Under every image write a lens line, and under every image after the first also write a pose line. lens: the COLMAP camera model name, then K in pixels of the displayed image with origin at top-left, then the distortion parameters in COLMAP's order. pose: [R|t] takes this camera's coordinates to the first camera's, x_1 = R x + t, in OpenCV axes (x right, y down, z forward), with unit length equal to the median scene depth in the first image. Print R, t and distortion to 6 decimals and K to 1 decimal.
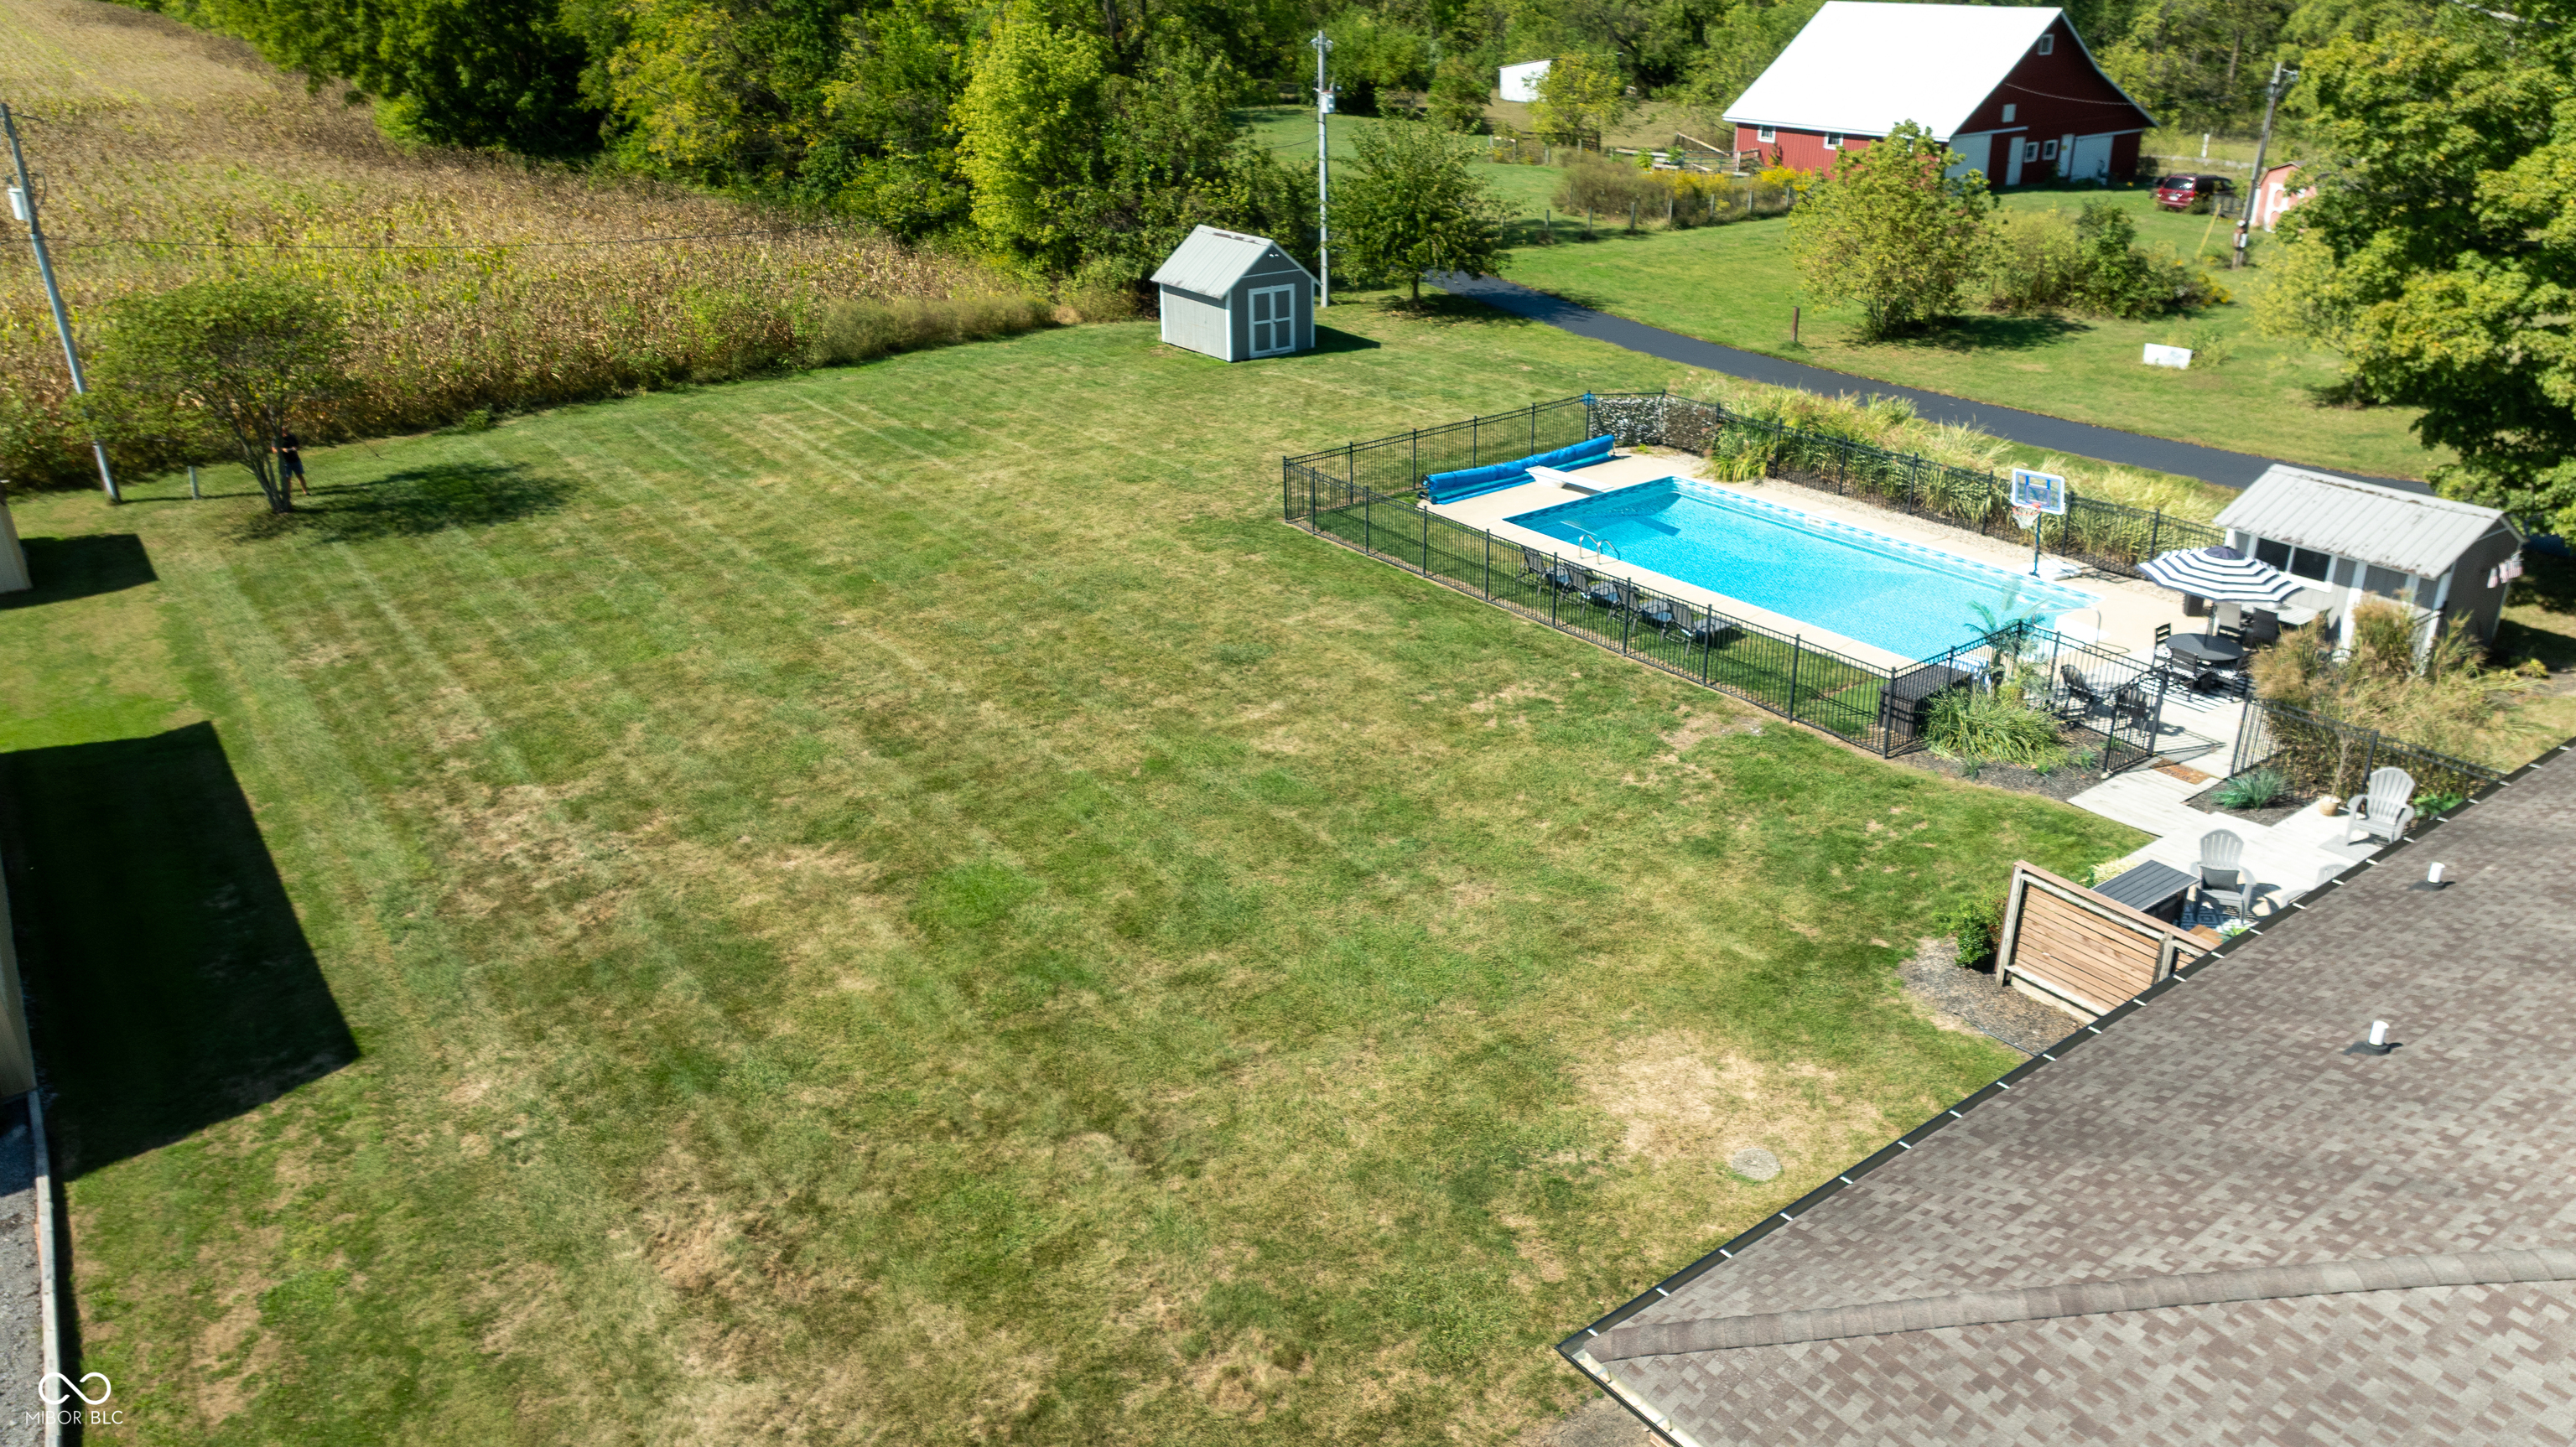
lens RADIAL K [[1814.1, 0, 1300.5], [0, 1814.1, 719.4], [0, 0, 1]] dist [-0.013759, 0.000056]
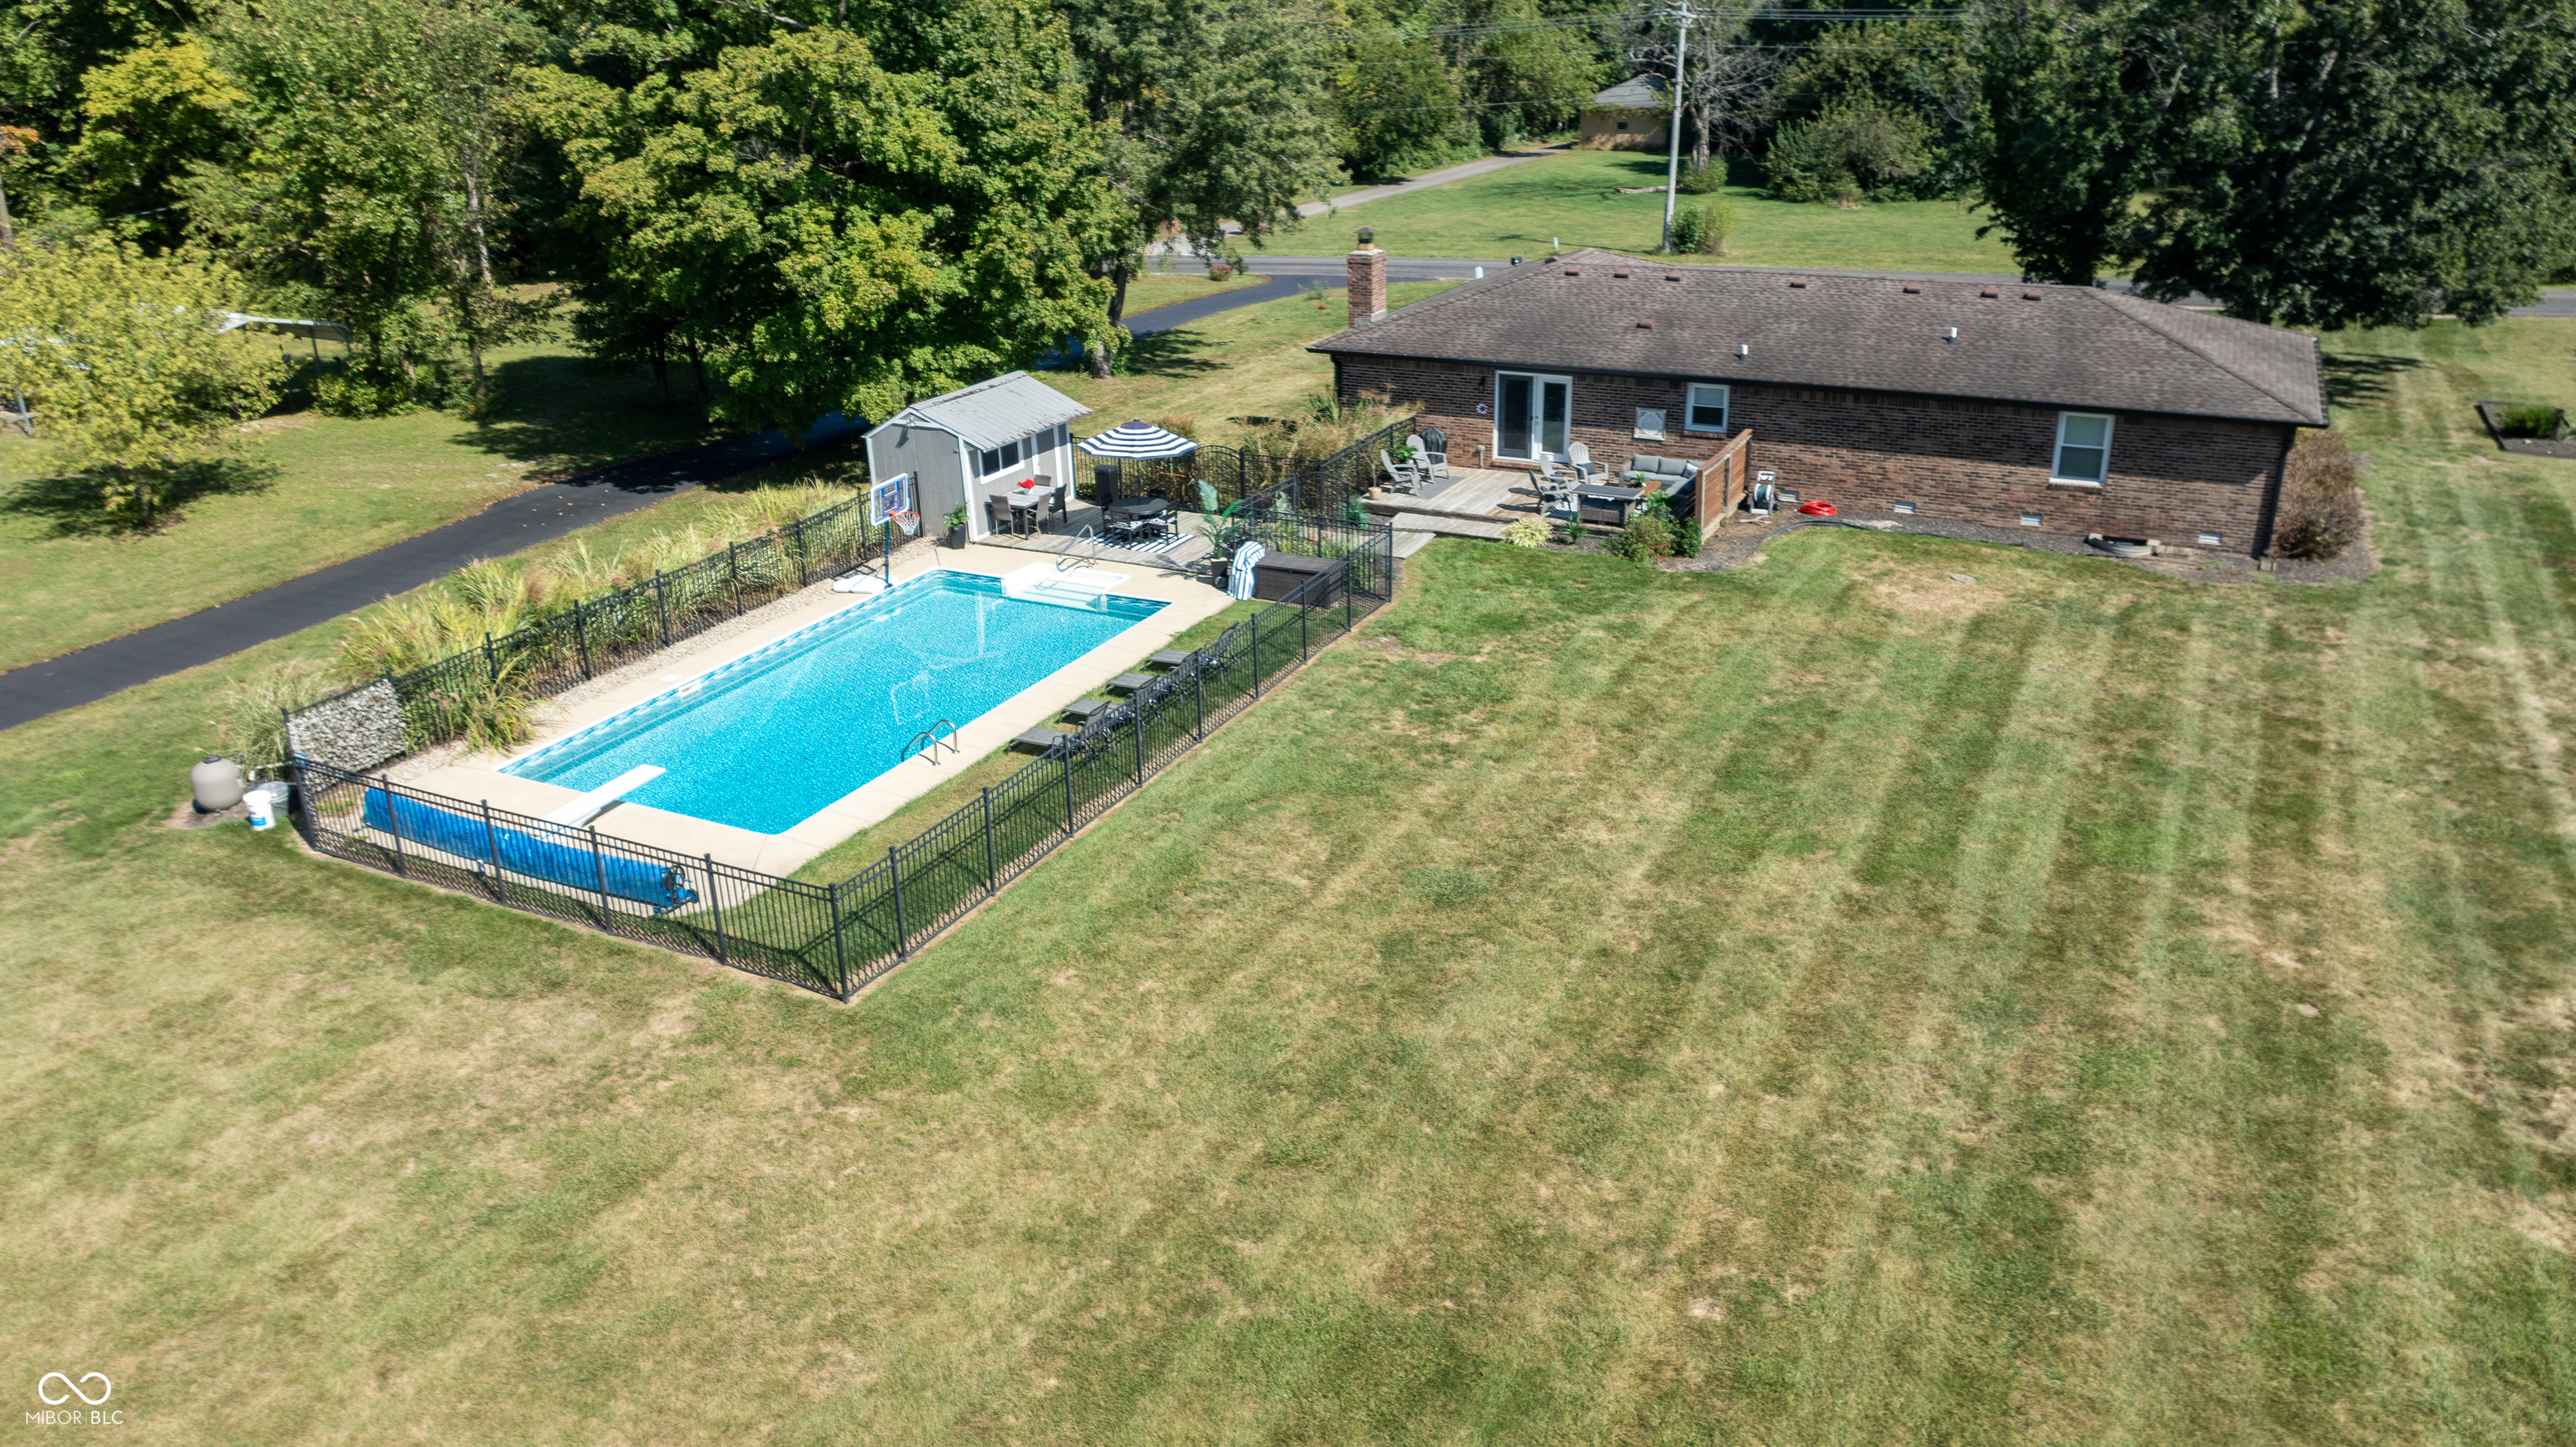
lens RADIAL K [[1814.1, 0, 1300.5], [0, 1814.1, 719.4], [0, 0, 1]] dist [-0.013759, 0.000056]
pose [[-0.459798, -0.308910, 0.832562, -0.454970], [0.381257, 0.778071, 0.499248, -0.366249], [-0.802016, 0.546973, -0.239982, 0.940972]]
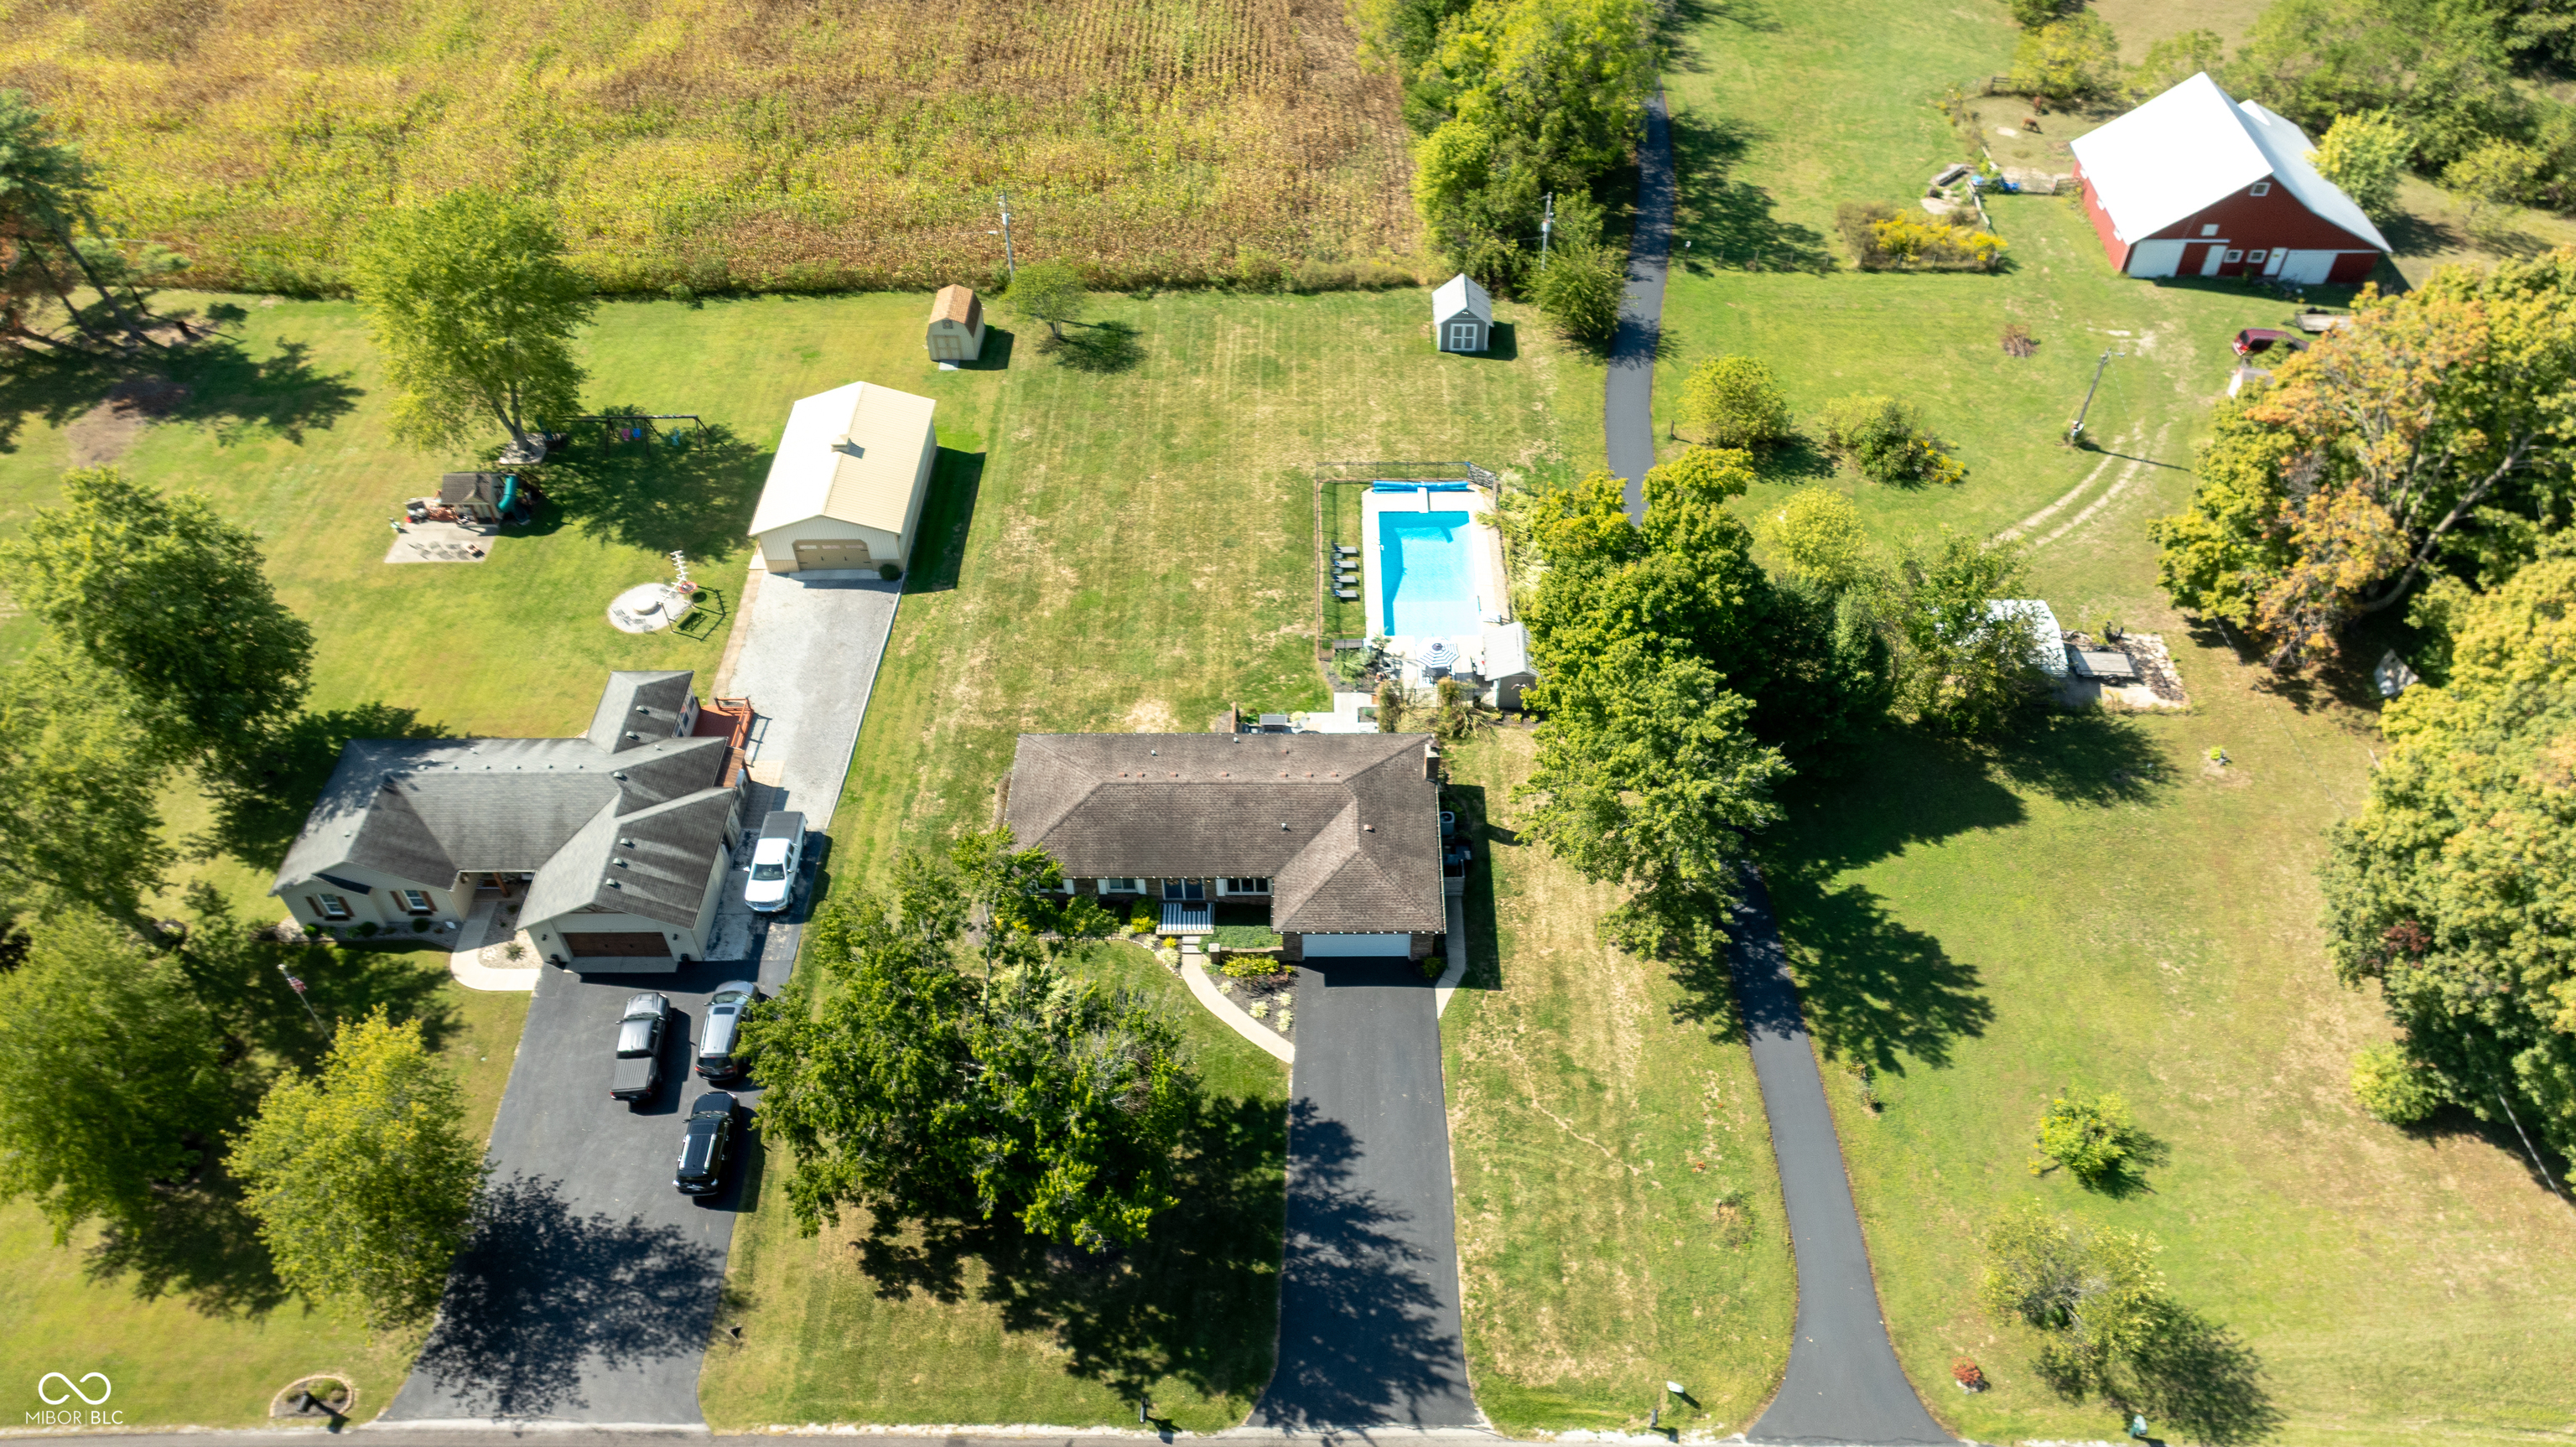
lens RADIAL K [[1828.7, 0, 1297.1], [0, 1828.7, 707.3], [0, 0, 1]] dist [-0.008415, -0.005676]
pose [[0.799881, 0.429976, -0.418701, 1.237382], [-0.242654, 0.869785, 0.429643, -0.963648], [0.548916, -0.242064, 0.800060, -1.285535]]
